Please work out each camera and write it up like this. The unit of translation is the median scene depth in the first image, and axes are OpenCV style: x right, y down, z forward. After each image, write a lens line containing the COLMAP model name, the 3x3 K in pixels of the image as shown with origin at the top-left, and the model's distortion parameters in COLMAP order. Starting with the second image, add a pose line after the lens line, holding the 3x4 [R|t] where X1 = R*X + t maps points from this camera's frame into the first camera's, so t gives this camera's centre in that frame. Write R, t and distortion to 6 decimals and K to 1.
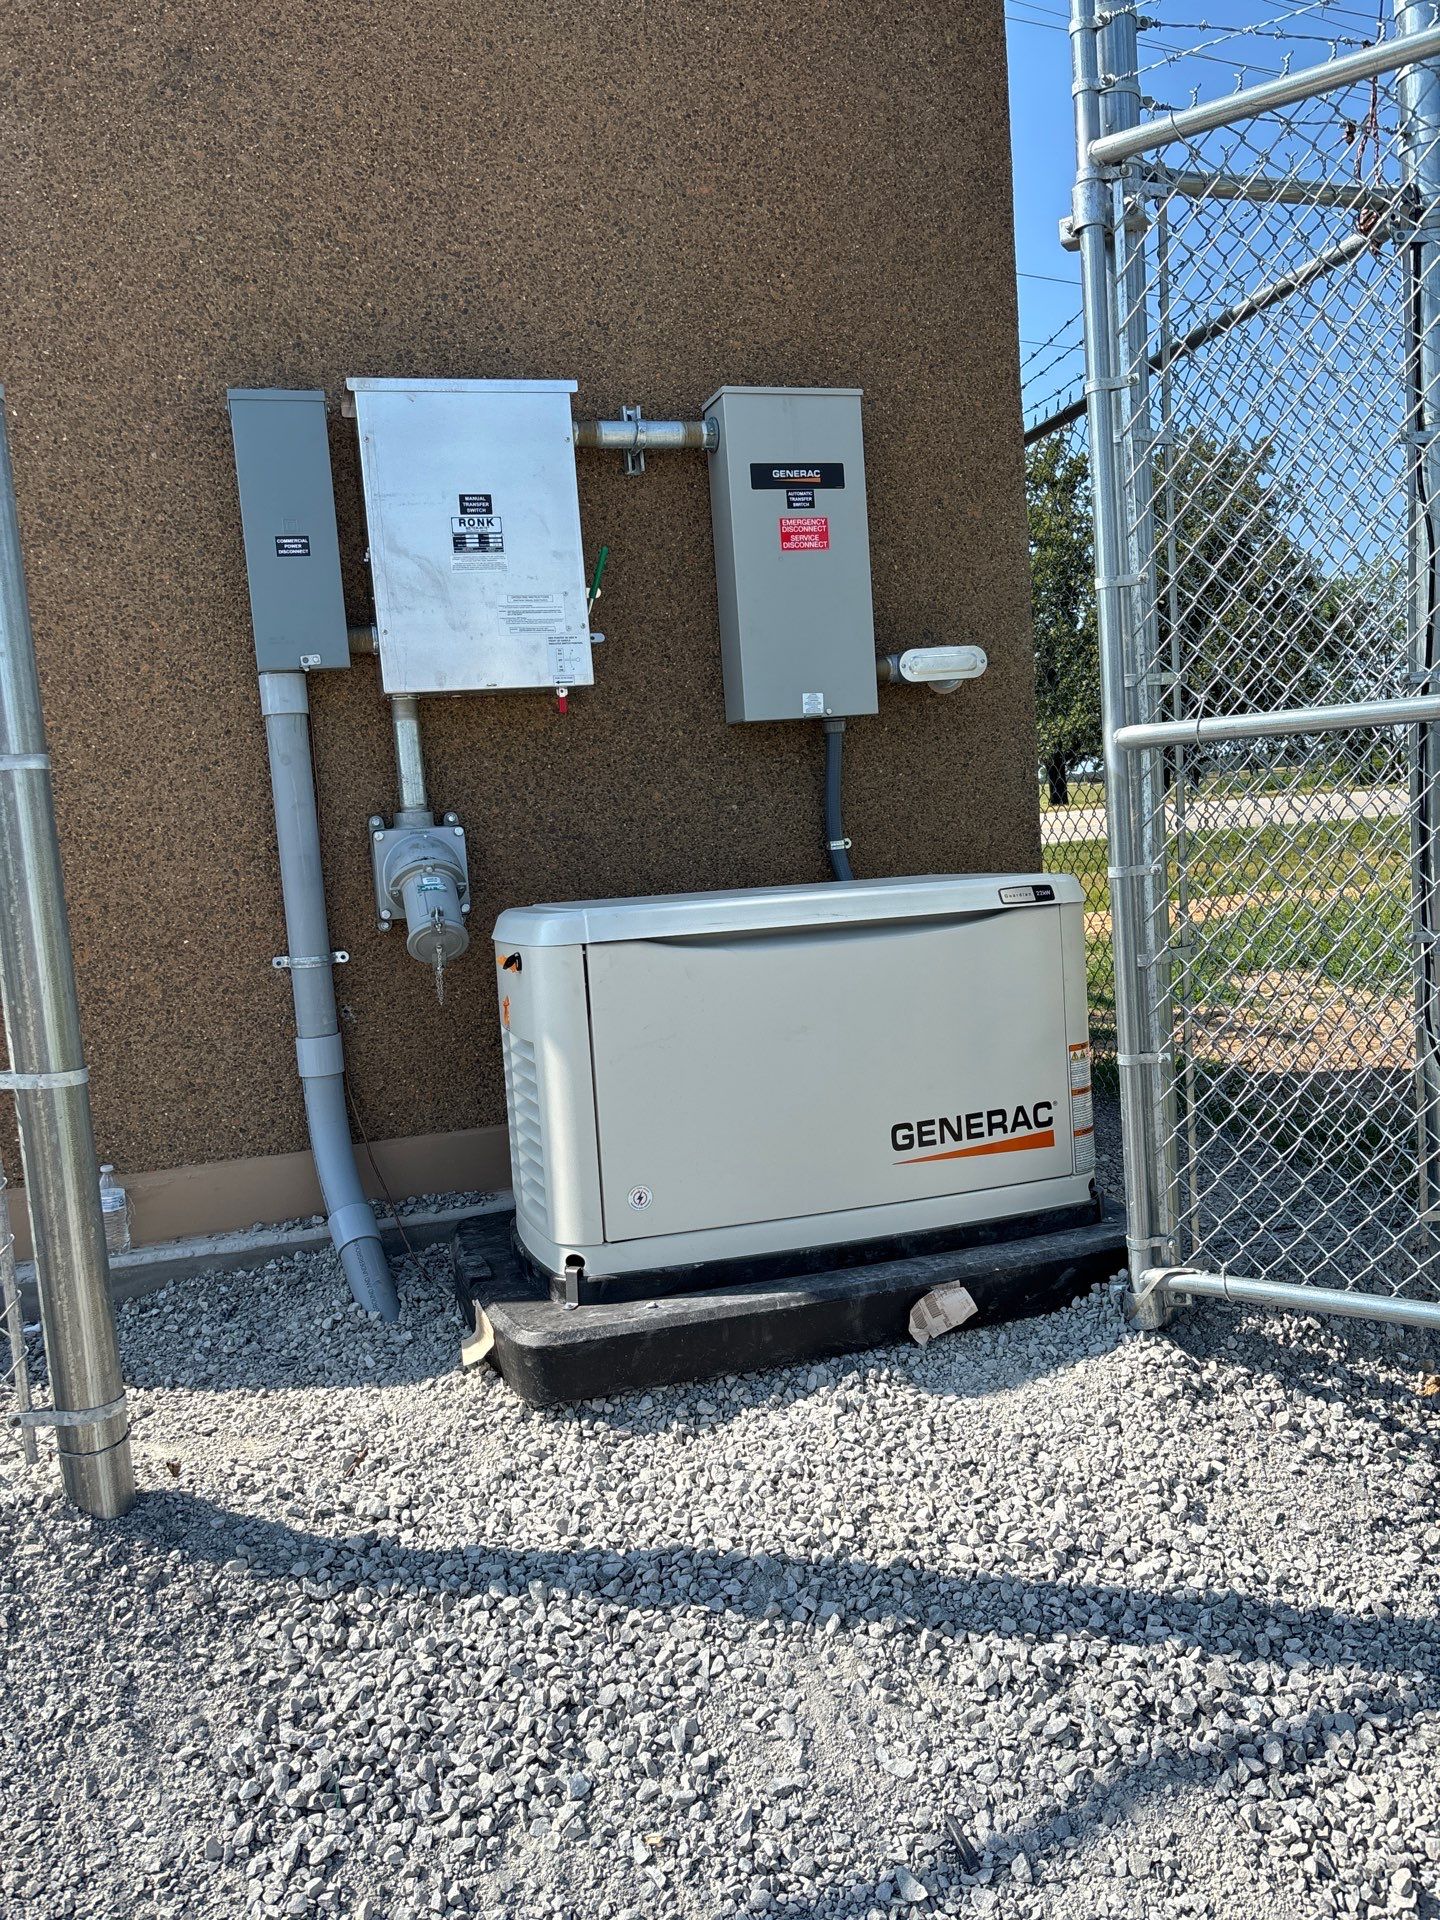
lens RADIAL K [[1440.2, 0, 721.3], [0, 1440.2, 902.5], [0, 0, 1]] dist [0.125842, -0.128455]
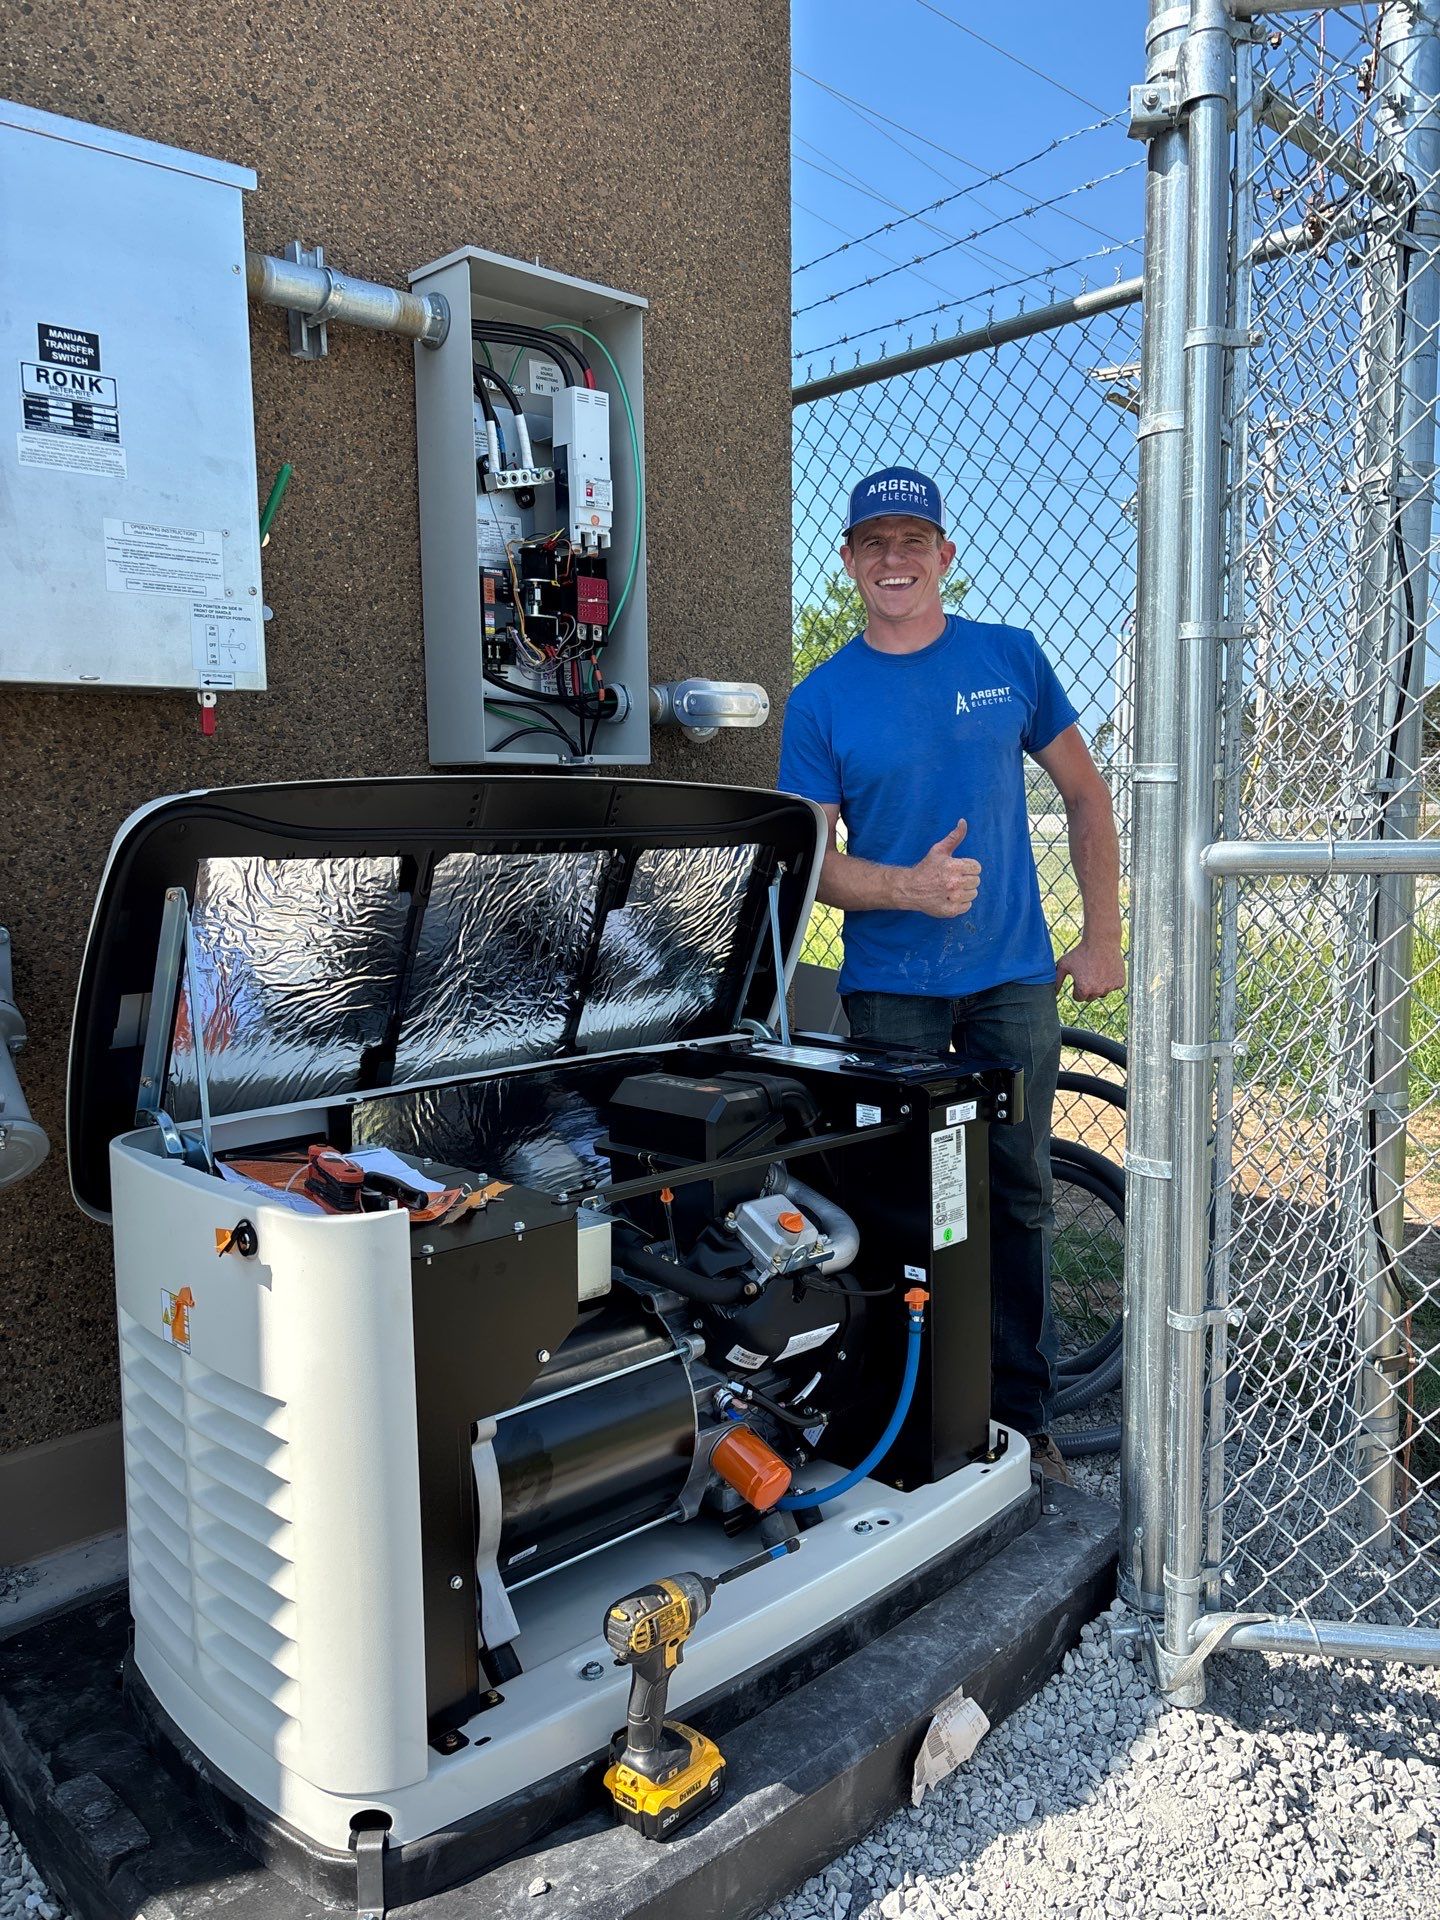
lens RADIAL K [[1440.2, 0, 721.3], [0, 1440.2, 902.5], [0, 0, 1]] dist [0.125842, -0.128455]
pose [[0.894779, 0.021922, 0.445970, -0.183450], [-0.020679, 0.999757, -0.007654, -0.062377], [-0.446029, -0.002373, 0.895015, 0.373390]]
